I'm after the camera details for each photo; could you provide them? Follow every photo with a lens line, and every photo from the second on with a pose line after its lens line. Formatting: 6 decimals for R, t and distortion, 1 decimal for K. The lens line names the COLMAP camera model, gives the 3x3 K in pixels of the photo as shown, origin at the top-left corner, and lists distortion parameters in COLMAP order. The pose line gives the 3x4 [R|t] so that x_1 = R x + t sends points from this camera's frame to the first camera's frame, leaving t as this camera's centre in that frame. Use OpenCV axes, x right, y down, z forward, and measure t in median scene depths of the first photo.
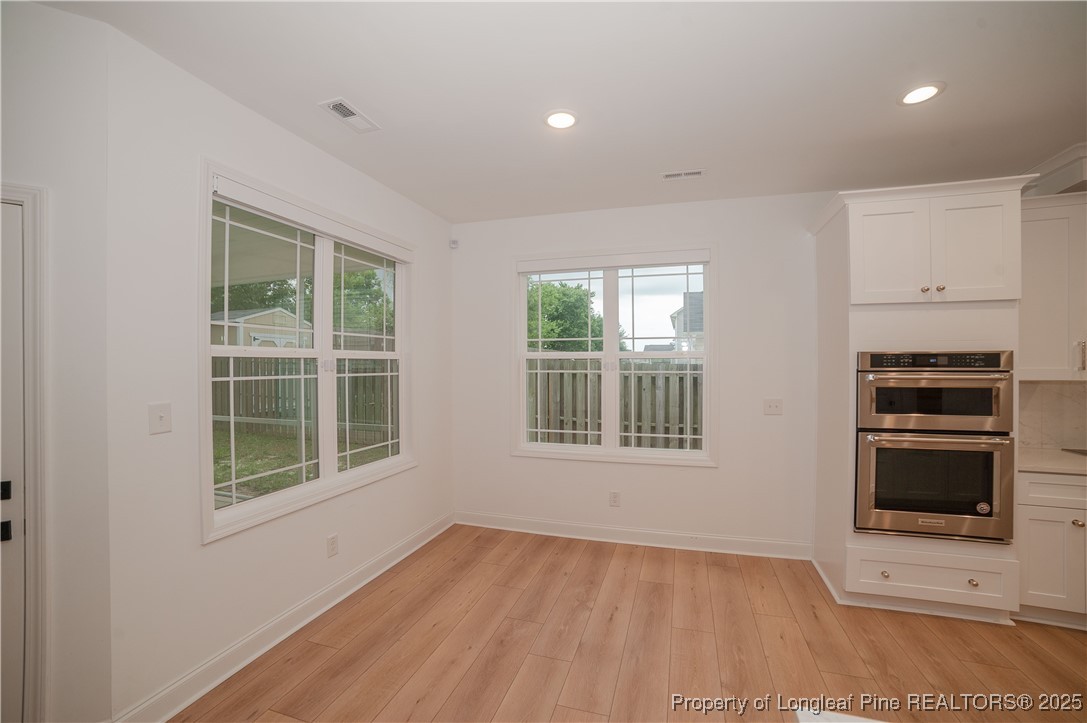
lens RADIAL K [[444.1, 0, 535.6], [0, 444.1, 368.3], [0, 0, 1]] dist [-0.098362, 0.033327]
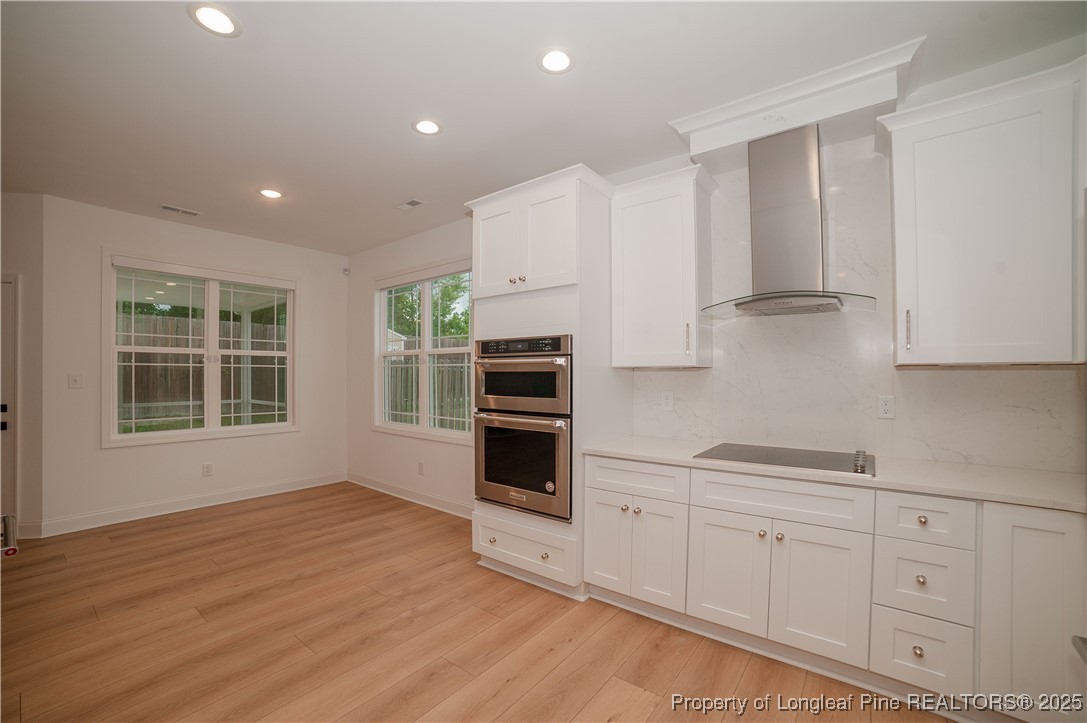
lens RADIAL K [[443.7, 0, 531.3], [0, 443.7, 371.5], [0, 0, 1]] dist [-0.130214, 0.056374]
pose [[0.935711, 0.000831, -0.352765, 1.320750], [-0.003718, 0.999965, -0.007506, 0.052326], [0.352747, 0.008335, 0.935682, -0.054403]]
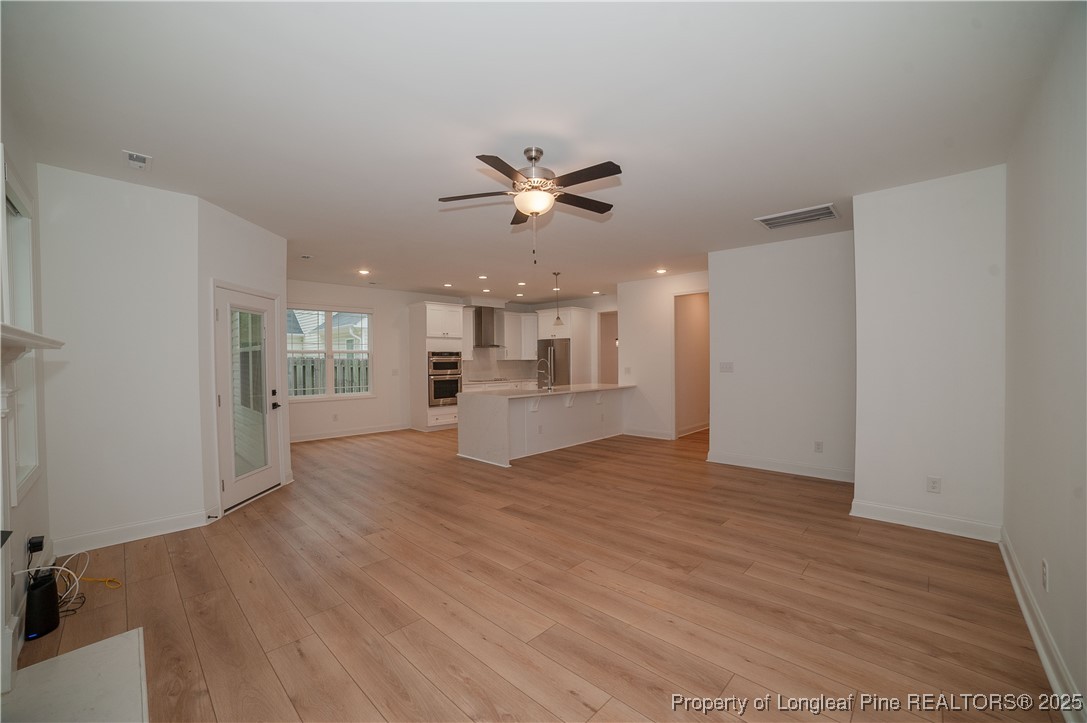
lens RADIAL K [[444.1, 0, 535.6], [0, 444.1, 368.3], [0, 0, 1]] dist [-0.098362, 0.033327]
pose [[0.462341, -0.018581, 0.886507, -1.884525], [0.014562, 0.999805, 0.013361, 0.057764], [-0.886582, 0.006732, 0.462522, -1.307975]]
